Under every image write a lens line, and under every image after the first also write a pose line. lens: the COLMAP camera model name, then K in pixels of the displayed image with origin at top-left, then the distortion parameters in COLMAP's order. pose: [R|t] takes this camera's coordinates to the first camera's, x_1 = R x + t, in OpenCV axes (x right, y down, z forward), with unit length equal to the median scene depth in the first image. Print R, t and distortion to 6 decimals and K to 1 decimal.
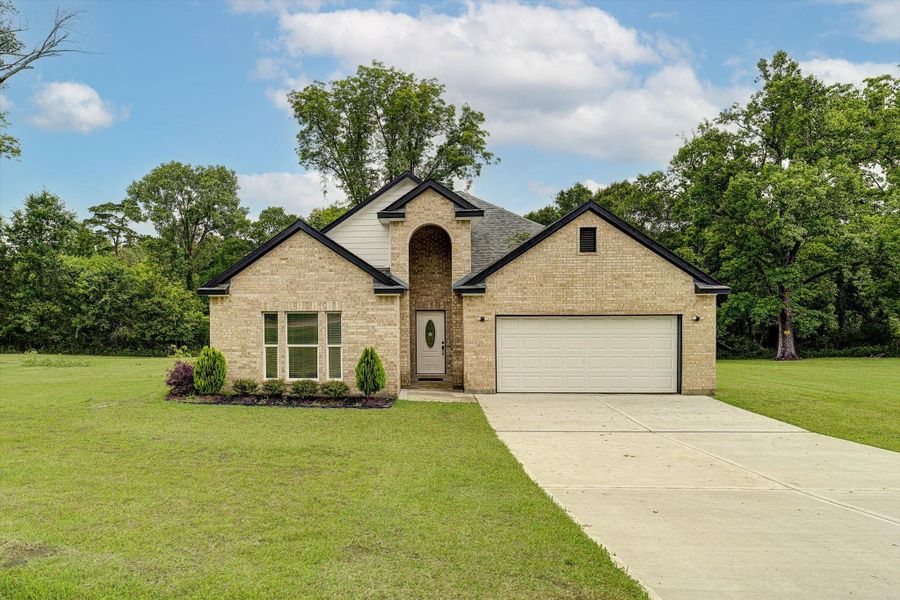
lens RADIAL K [[510.6, 0, 349.1], [0, 510.6, 327.9], [0, 0, 1]] dist [-0.032956, 0.009546]
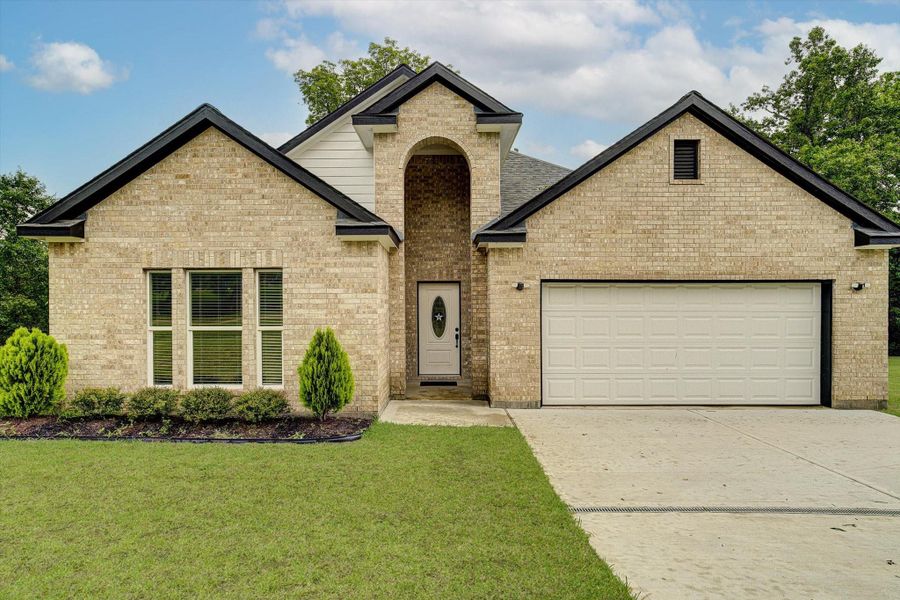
lens RADIAL K [[477.2, 0, 416.7], [0, 477.2, 325.0], [0, 0, 1]] dist [-0.025552, 0.023704]
pose [[0.995596, 0.003743, 0.093675, 0.083244], [-0.002753, 0.999939, -0.010703, 0.035647], [-0.093709, 0.010398, 0.995545, 0.436750]]
